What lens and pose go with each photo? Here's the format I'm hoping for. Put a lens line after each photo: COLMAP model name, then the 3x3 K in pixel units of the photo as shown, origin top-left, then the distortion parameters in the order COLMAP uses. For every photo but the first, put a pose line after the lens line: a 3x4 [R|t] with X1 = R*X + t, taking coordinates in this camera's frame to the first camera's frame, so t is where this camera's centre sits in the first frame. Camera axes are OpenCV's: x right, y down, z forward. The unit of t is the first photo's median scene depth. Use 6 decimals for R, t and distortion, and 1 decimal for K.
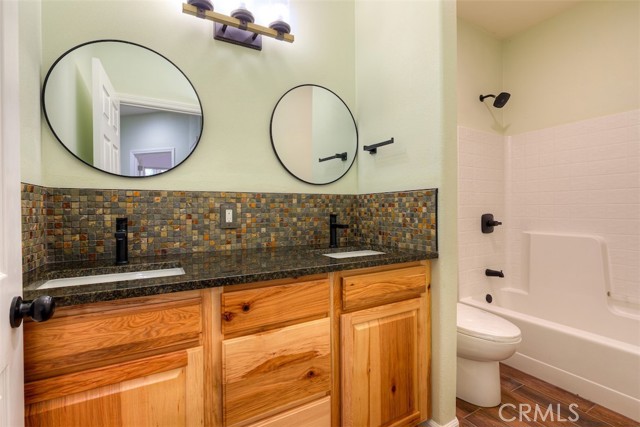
lens RADIAL K [[296.6, 0, 320.1], [0, 296.6, 210.1], [0, 0, 1]] dist [-0.000428, -0.000002]
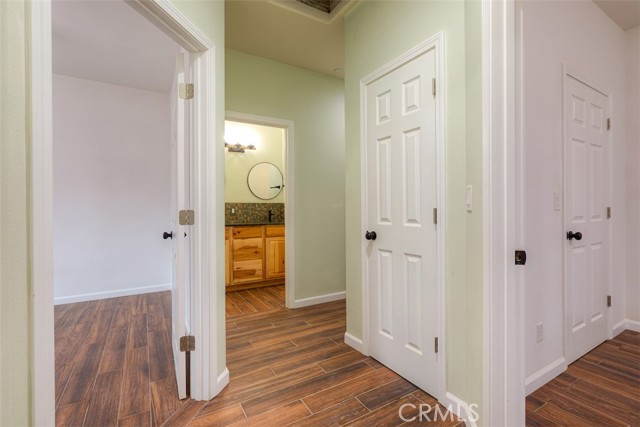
lens RADIAL K [[296.6, 0, 320.1], [0, 296.6, 210.1], [0, 0, 1]] dist [-0.000428, -0.000002]
pose [[0.999707, 0.001887, 0.024152, 0.611651], [-0.001875, 0.999998, -0.000502, 0.016373], [-0.024153, 0.000457, 0.999708, -2.481210]]
